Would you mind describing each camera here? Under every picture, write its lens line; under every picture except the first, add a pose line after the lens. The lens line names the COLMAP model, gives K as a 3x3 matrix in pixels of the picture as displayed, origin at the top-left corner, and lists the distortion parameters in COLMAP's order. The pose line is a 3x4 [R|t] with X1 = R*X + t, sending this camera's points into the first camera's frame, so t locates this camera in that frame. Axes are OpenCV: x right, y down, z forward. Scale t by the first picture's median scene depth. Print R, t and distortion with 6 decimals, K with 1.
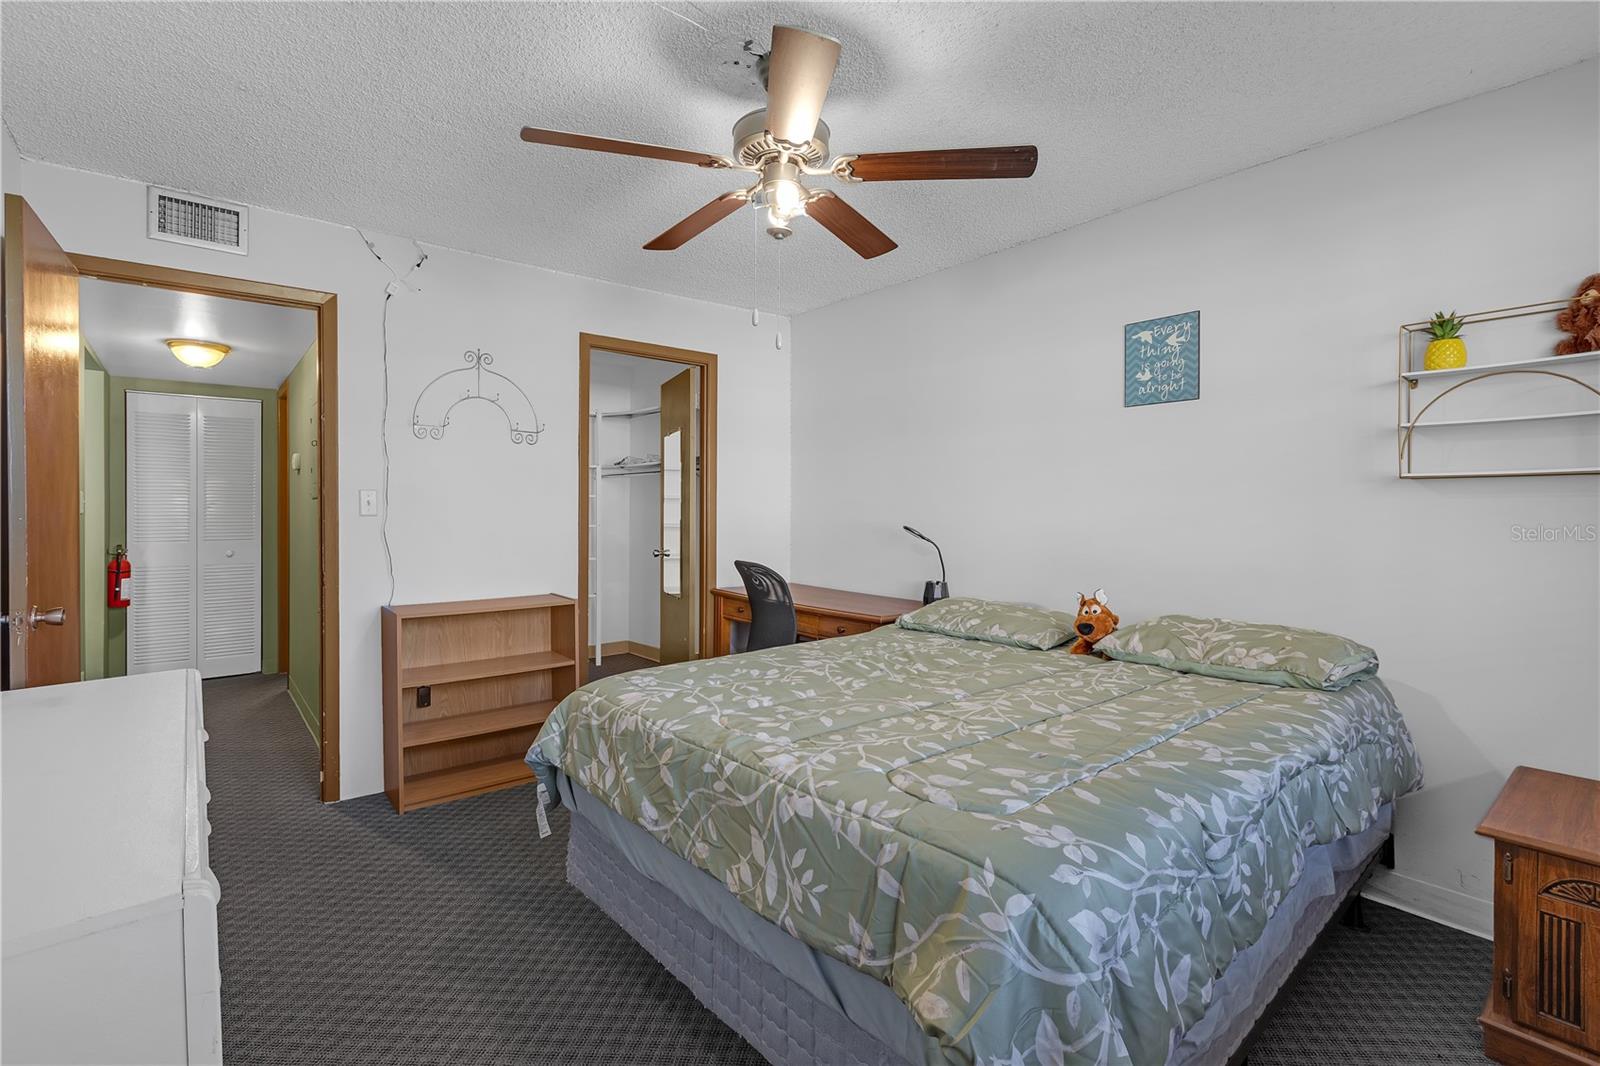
lens RADIAL K [[725.9, 0, 794.5], [0, 725.9, 516.8], [0, 0, 1]] dist [0.001295, 0.000535]
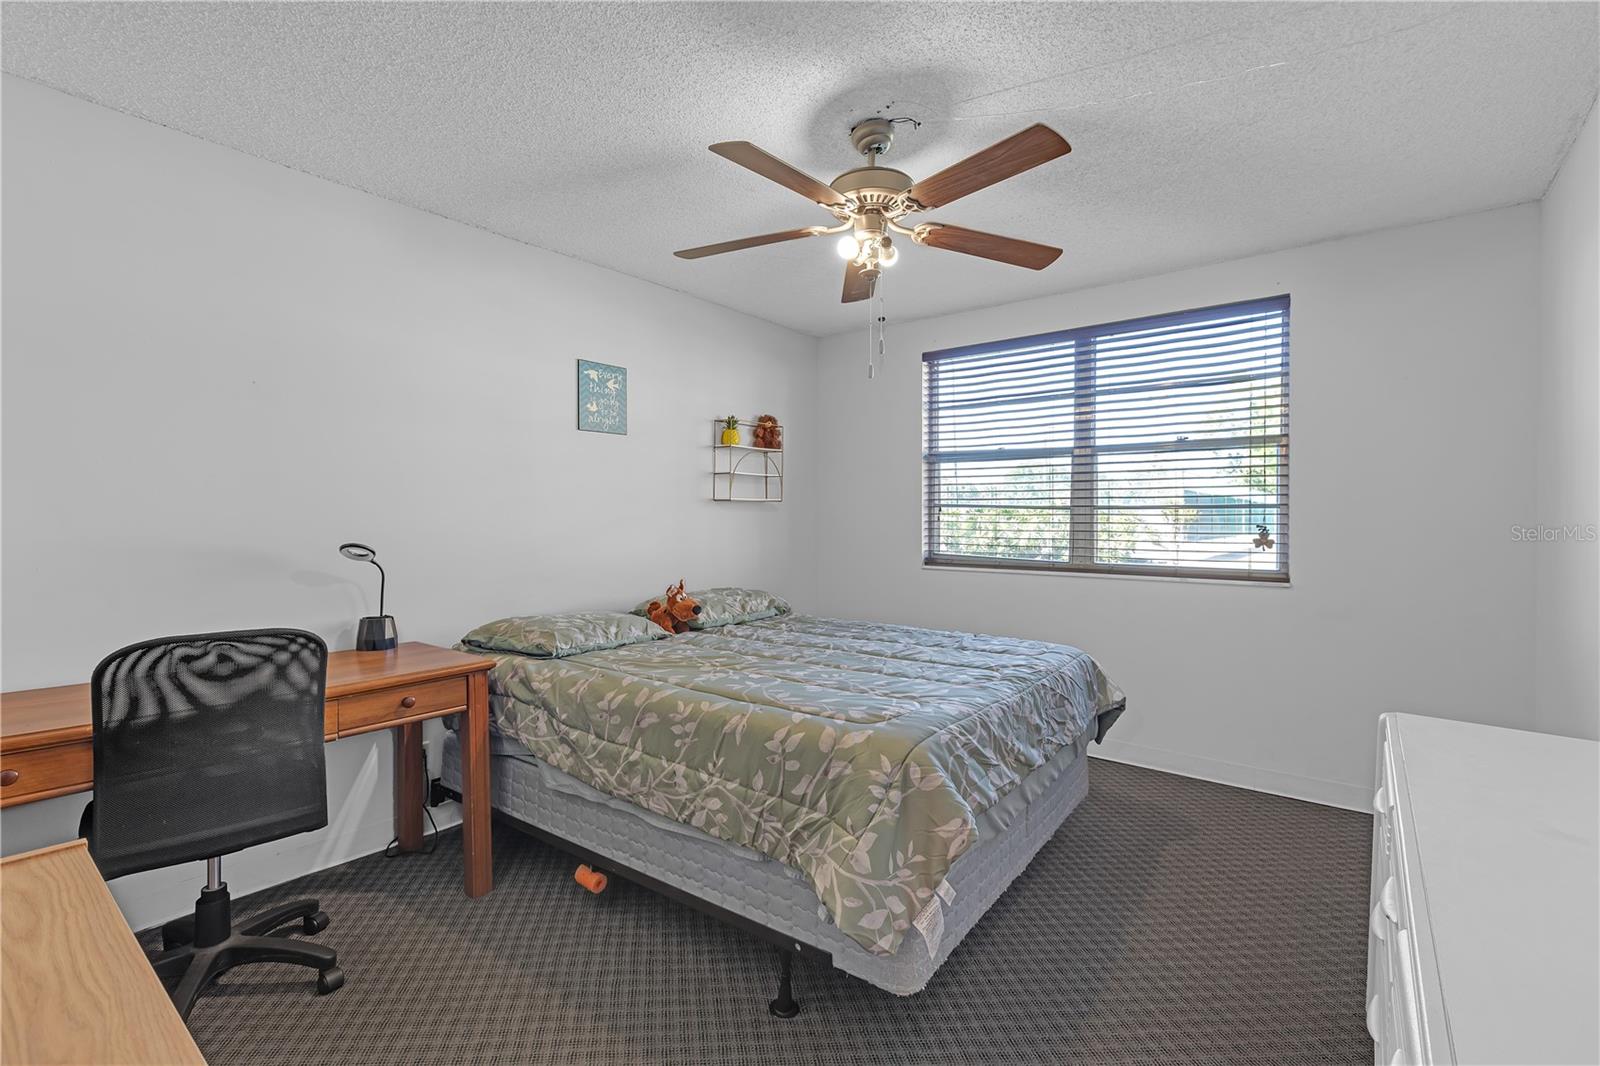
lens RADIAL K [[725.9, 0, 794.5], [0, 725.9, 516.8], [0, 0, 1]] dist [0.001295, 0.000535]
pose [[-0.213134, -0.004916, 0.977011, -0.796213], [0.009055, 0.999934, 0.007006, -0.019910], [-0.976981, 0.010340, -0.213075, 0.977784]]
